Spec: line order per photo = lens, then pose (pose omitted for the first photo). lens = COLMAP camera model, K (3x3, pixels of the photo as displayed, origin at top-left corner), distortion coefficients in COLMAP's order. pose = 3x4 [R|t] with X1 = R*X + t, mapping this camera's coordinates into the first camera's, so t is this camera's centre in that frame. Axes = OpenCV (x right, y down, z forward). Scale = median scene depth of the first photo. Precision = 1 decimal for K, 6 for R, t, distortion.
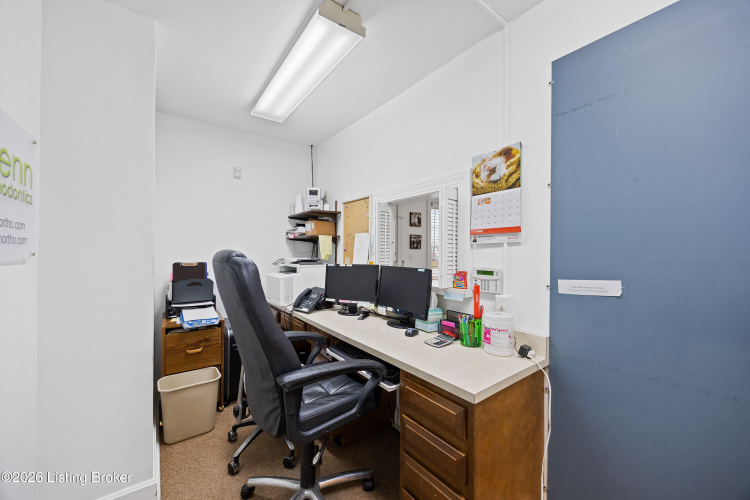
lens RADIAL K [[293.0, 0, 375.6], [0, 293.0, 253.9], [0, 0, 1]] dist [-0.004222, 0.000062]
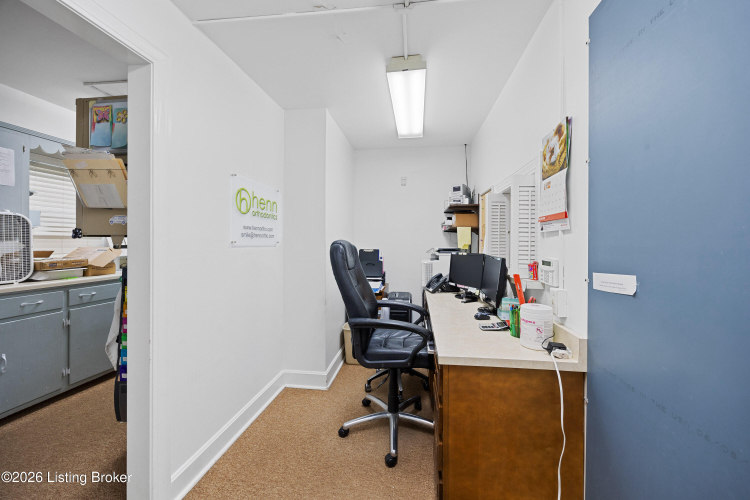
lens RADIAL K [[293.0, 0, 370.8], [0, 293.0, 244.2], [0, 0, 1]] dist [-0.004222, 0.000062]
pose [[0.709333, 0.004515, -0.704859, 0.656089], [-0.006145, 0.999981, 0.000222, 0.007968], [0.704847, 0.004173, 0.709347, -0.047933]]
